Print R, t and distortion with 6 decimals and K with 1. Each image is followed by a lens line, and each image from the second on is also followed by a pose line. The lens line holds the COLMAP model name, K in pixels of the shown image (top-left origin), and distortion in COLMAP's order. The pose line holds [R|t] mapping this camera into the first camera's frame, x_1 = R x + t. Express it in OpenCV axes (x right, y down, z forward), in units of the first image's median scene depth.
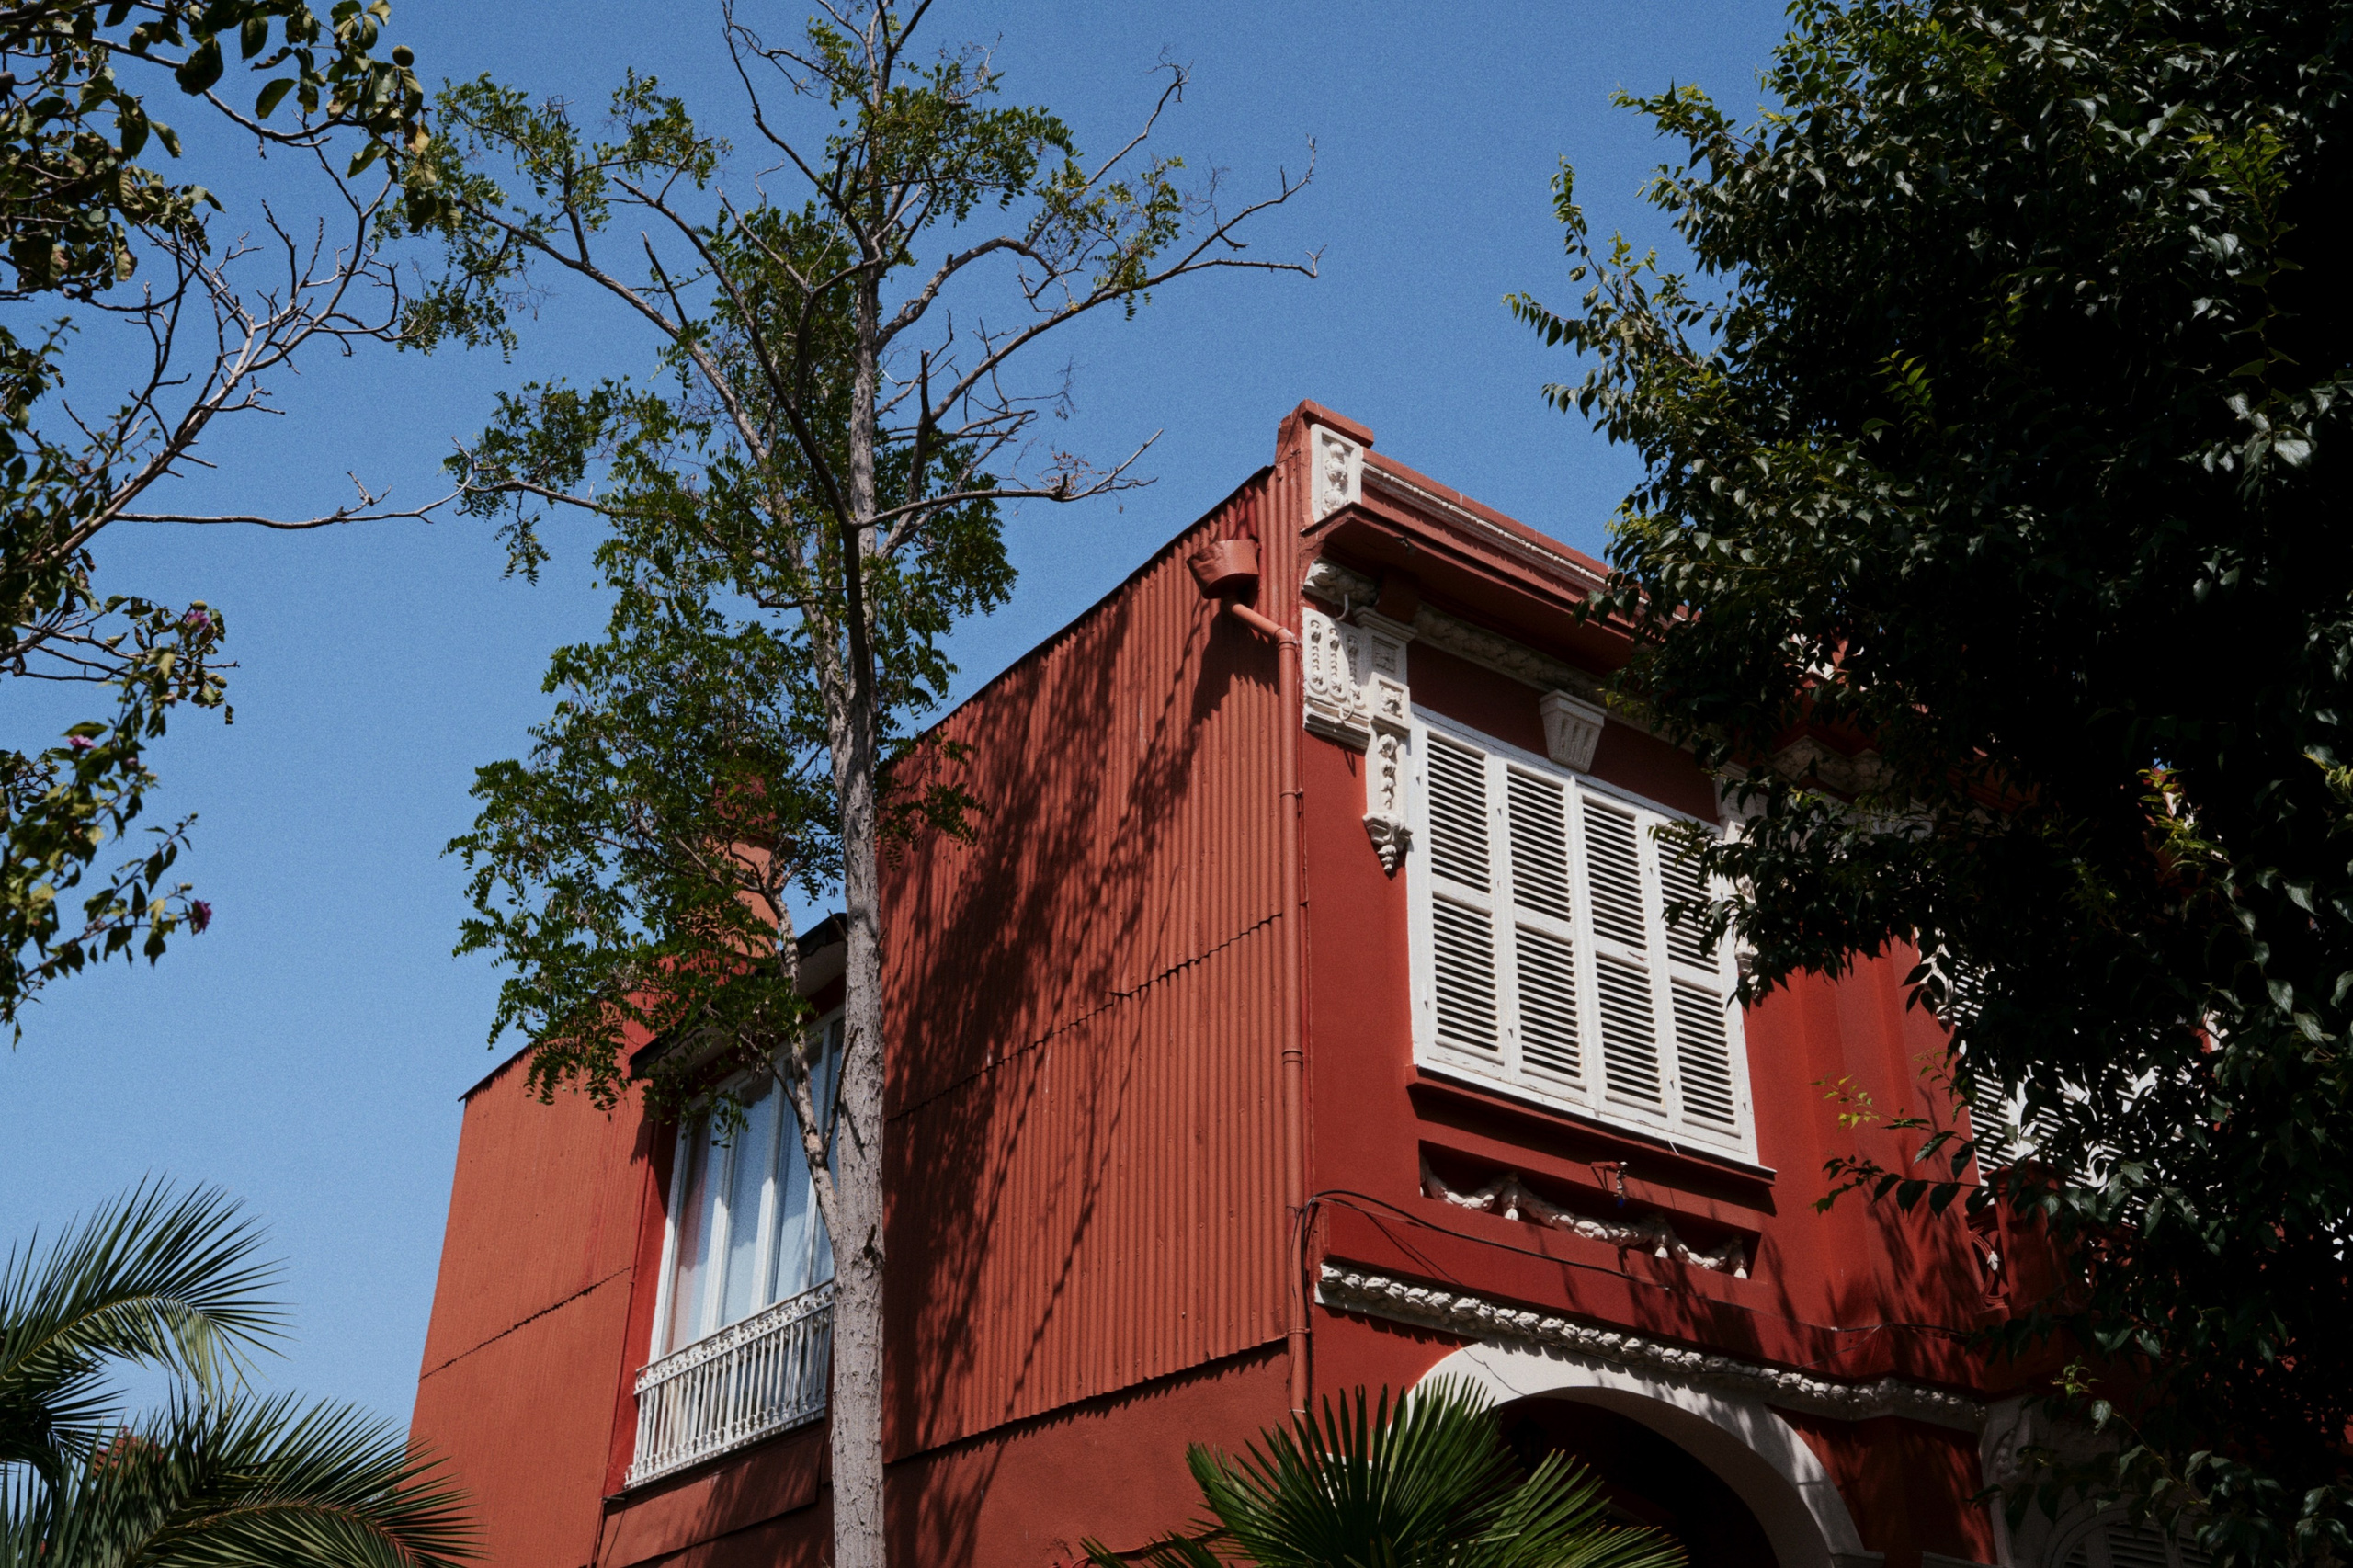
lens RADIAL K [[2284.9, 0, 1178.4], [0, 2284.9, 784.7], [0, 0, 1]] dist [0.026018, 0.000000]
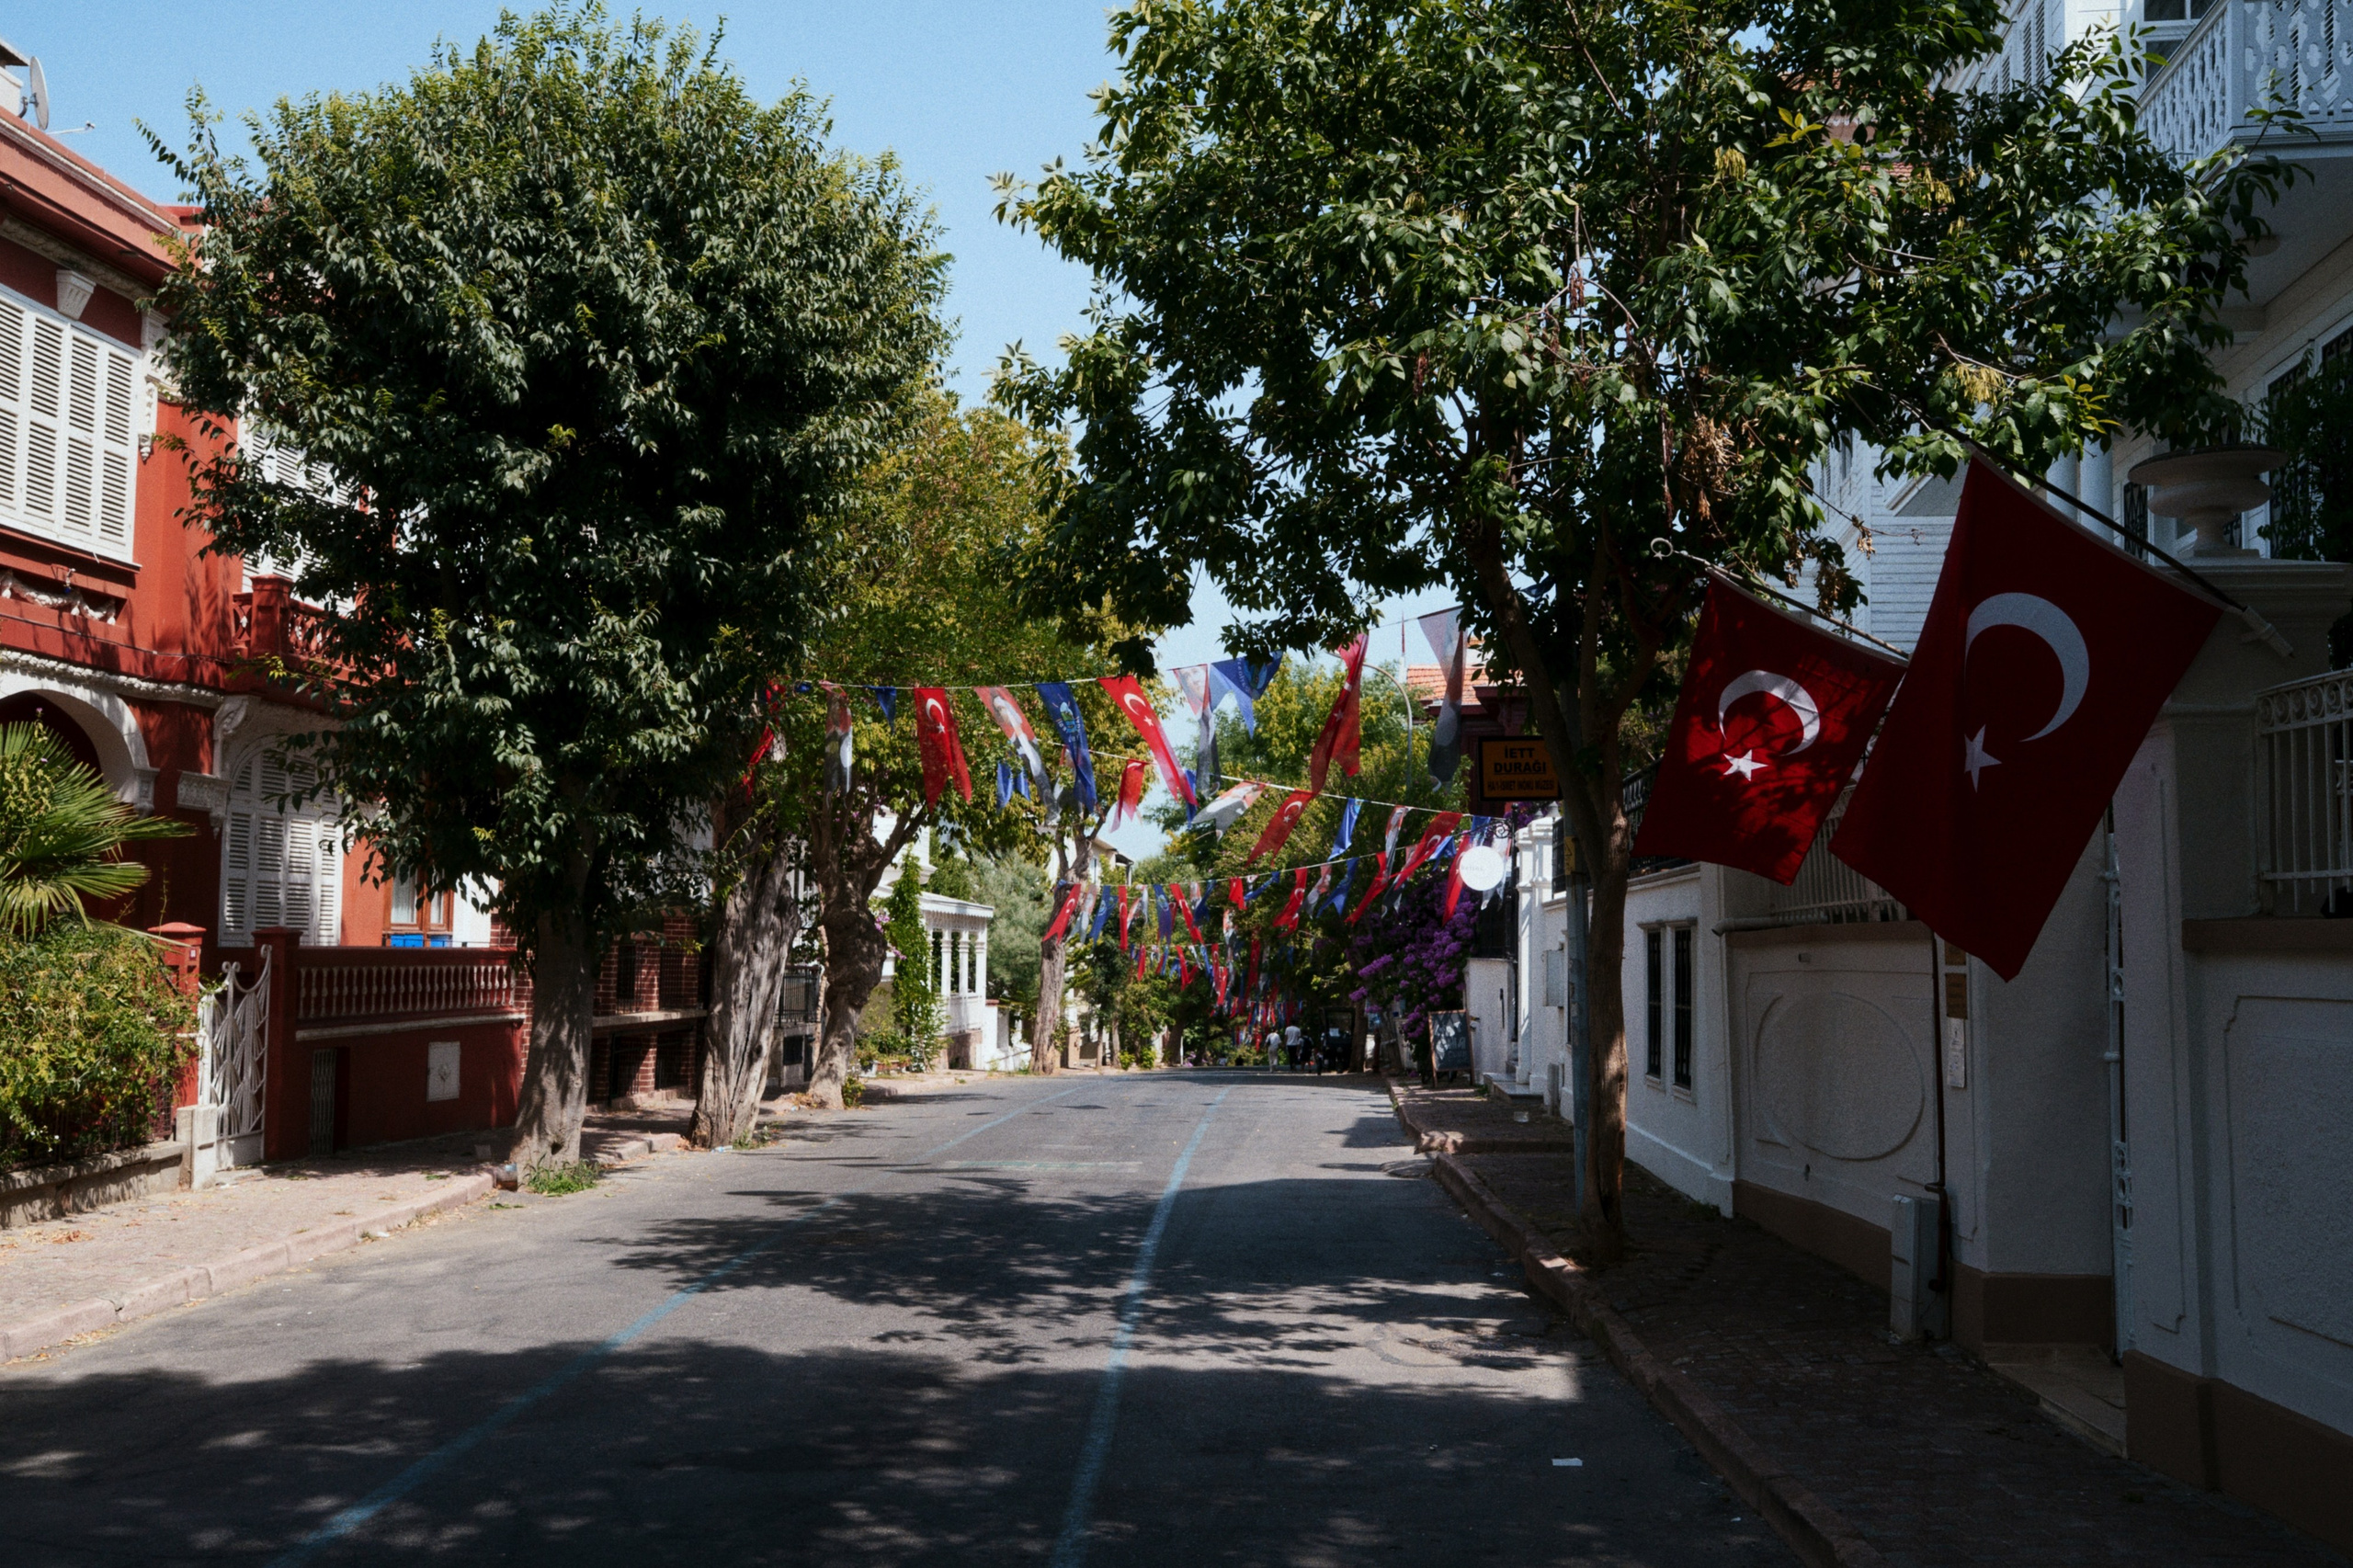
lens RADIAL K [[2284.9, 0, 1177.0], [0, 2284.9, 785.3], [0, 0, 1]] dist [0.026018, 0.000000]
pose [[0.666812, 0.058670, 0.742913, -0.544147], [-0.355647, 0.901102, 0.248053, -0.426816], [-0.654887, -0.429619, 0.621731, -0.747146]]
